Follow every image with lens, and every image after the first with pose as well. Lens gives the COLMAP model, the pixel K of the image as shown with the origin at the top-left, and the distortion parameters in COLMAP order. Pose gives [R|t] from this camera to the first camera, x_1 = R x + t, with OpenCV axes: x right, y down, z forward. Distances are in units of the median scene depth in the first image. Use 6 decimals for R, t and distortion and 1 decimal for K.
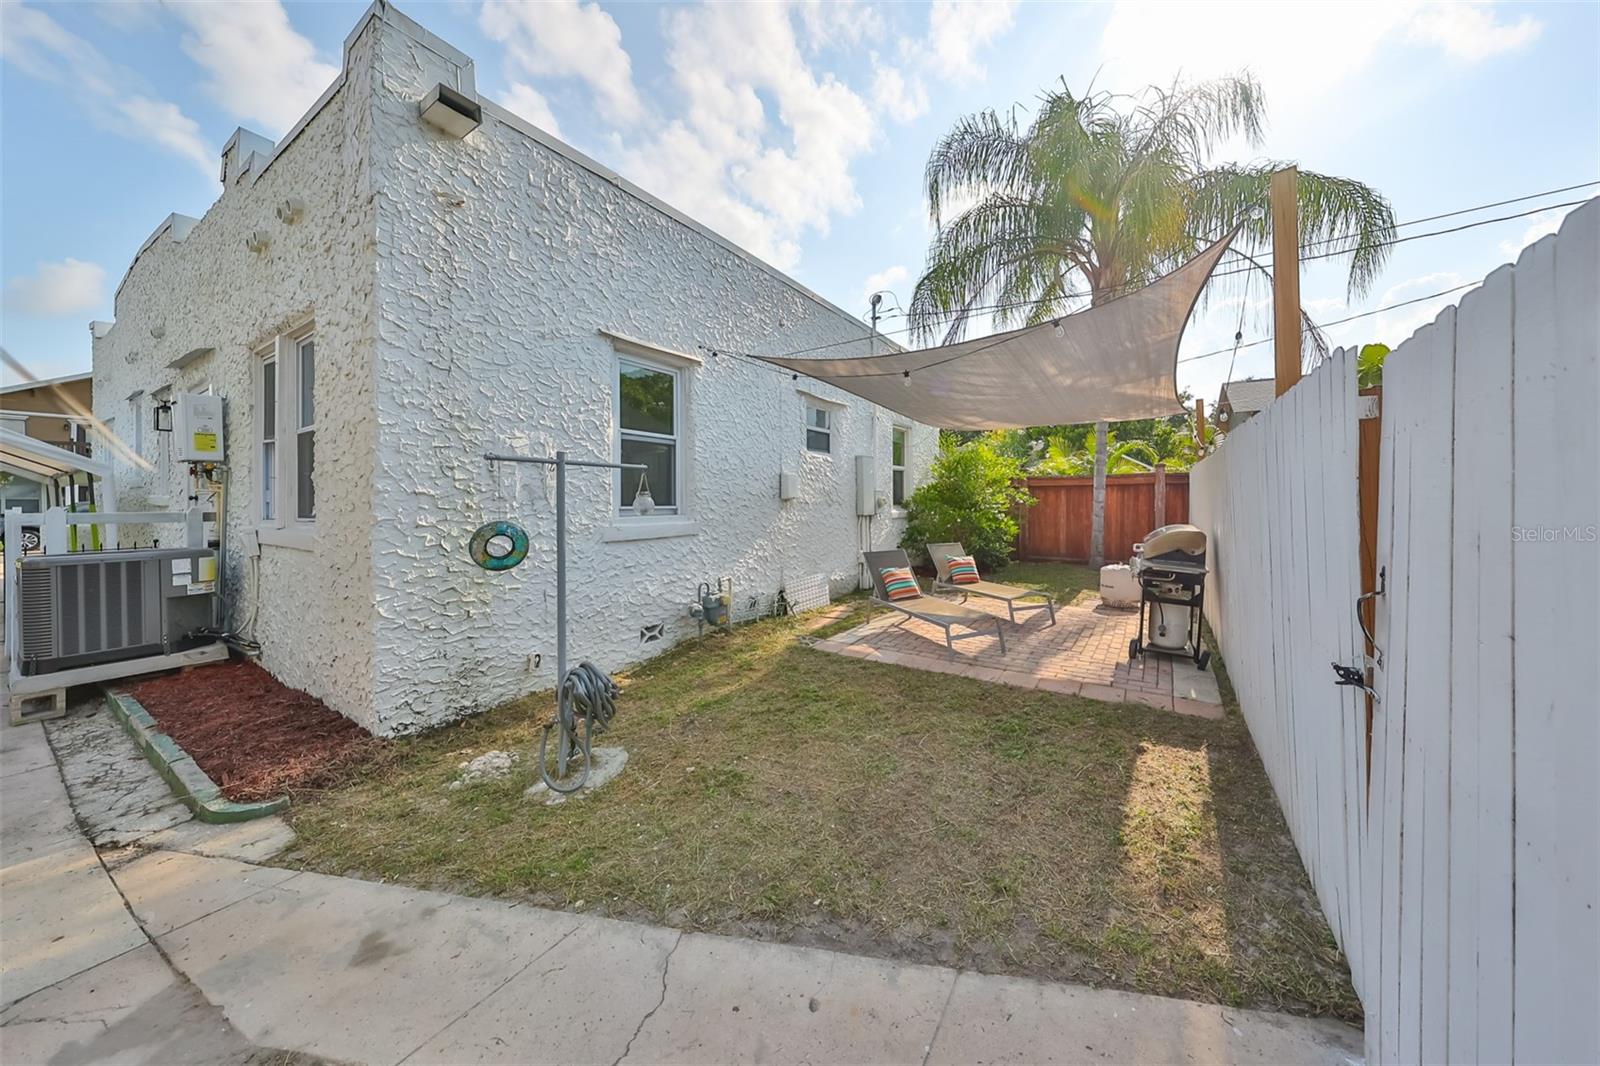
lens RADIAL K [[510.3, 0, 843.9], [0, 510.3, 499.5], [0, 0, 1]] dist [0.000081, 0.000006]
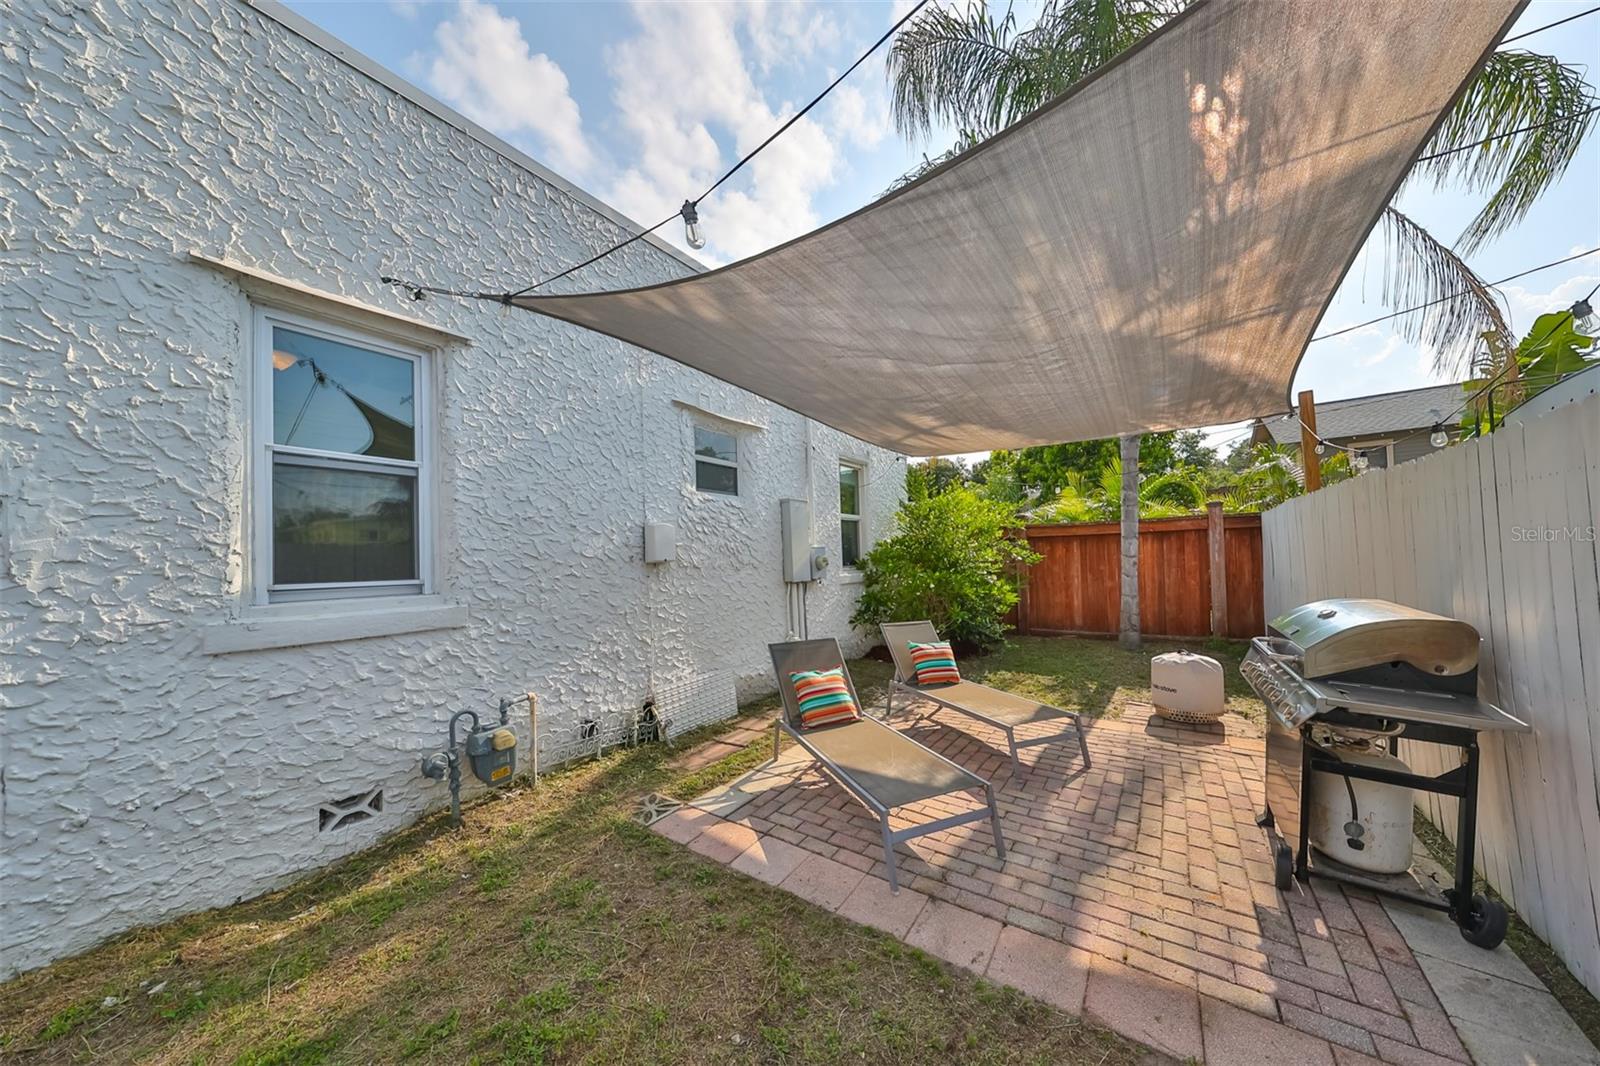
lens RADIAL K [[487.9, 0, 798.6], [0, 487.9, 537.4], [0, 0, 1]] dist [-0.002899, -0.000002]
pose [[0.996399, -0.024390, -0.081210, 0.112787], [0.020890, 0.998827, -0.043678, -0.001766], [0.082180, 0.041824, 0.995740, 0.344806]]
